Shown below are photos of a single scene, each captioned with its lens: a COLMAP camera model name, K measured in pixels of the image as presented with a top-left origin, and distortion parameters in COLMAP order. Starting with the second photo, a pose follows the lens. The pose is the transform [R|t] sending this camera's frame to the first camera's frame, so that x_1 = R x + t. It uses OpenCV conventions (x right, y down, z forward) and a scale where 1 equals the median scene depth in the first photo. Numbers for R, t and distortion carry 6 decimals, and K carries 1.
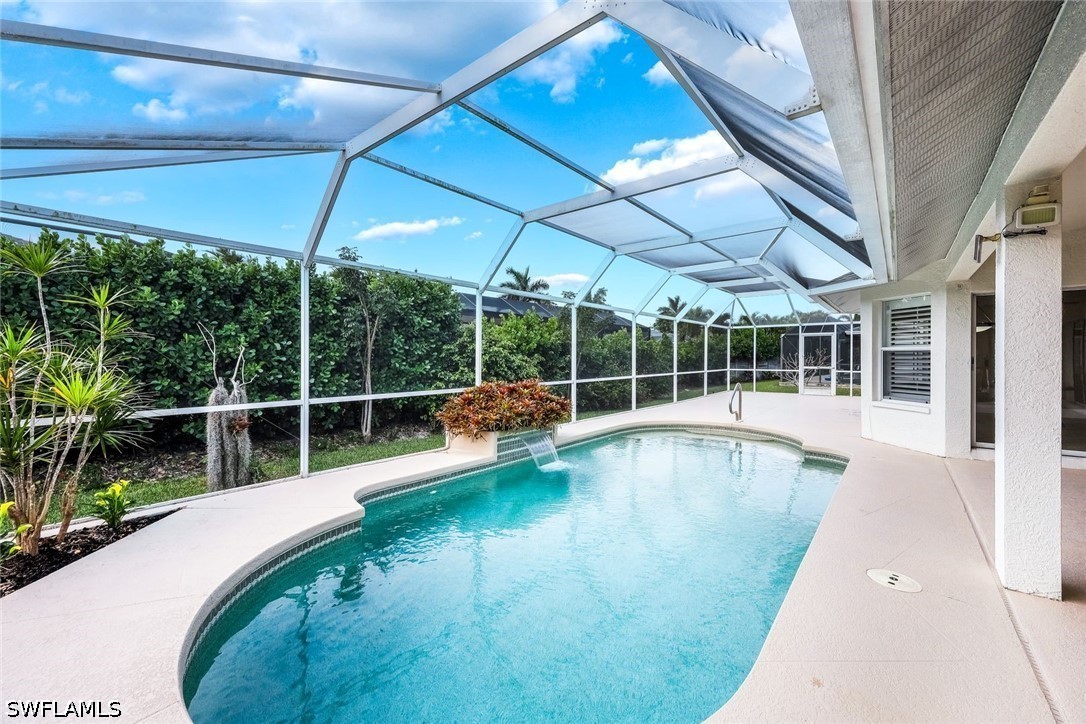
lens RADIAL K [[440.4, 0, 542.4], [0, 440.4, 357.1], [0, 0, 1]] dist [0.001764, 0.000025]
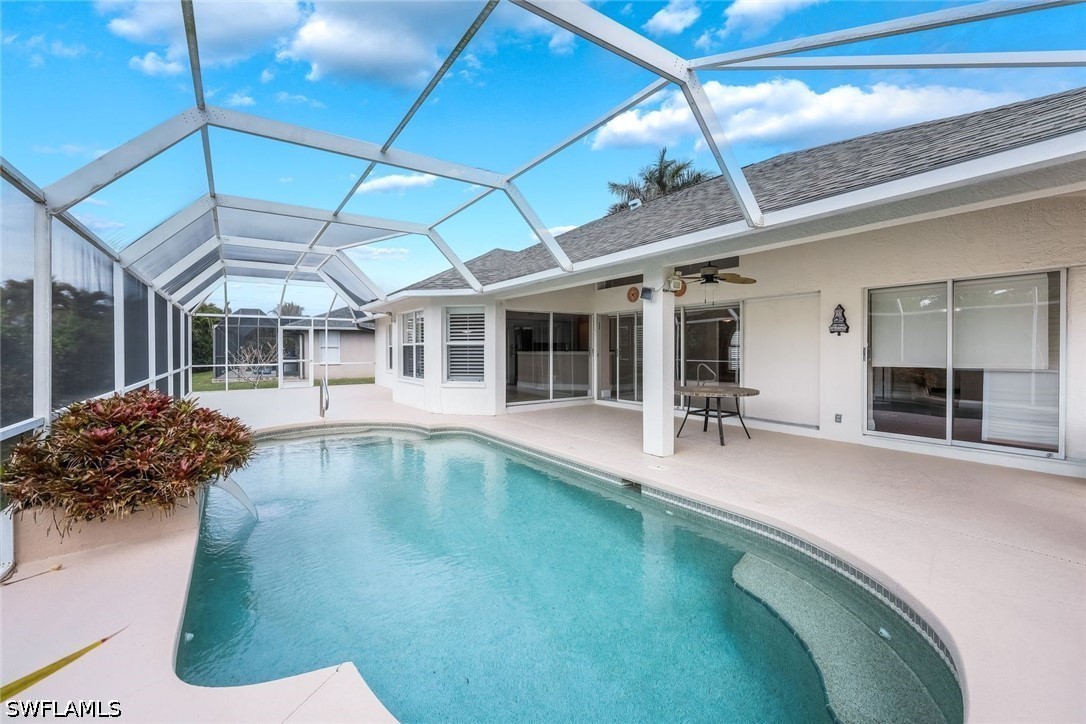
lens RADIAL K [[450.1, 0, 545.9], [0, 450.1, 353.7], [0, 0, 1]] dist [0.000270, 0.000013]
pose [[0.285477, -0.008443, 0.958348, -0.395272], [0.003758, 0.999963, 0.007691, 0.003188], [-0.958378, 0.001406, 0.285499, 0.311037]]
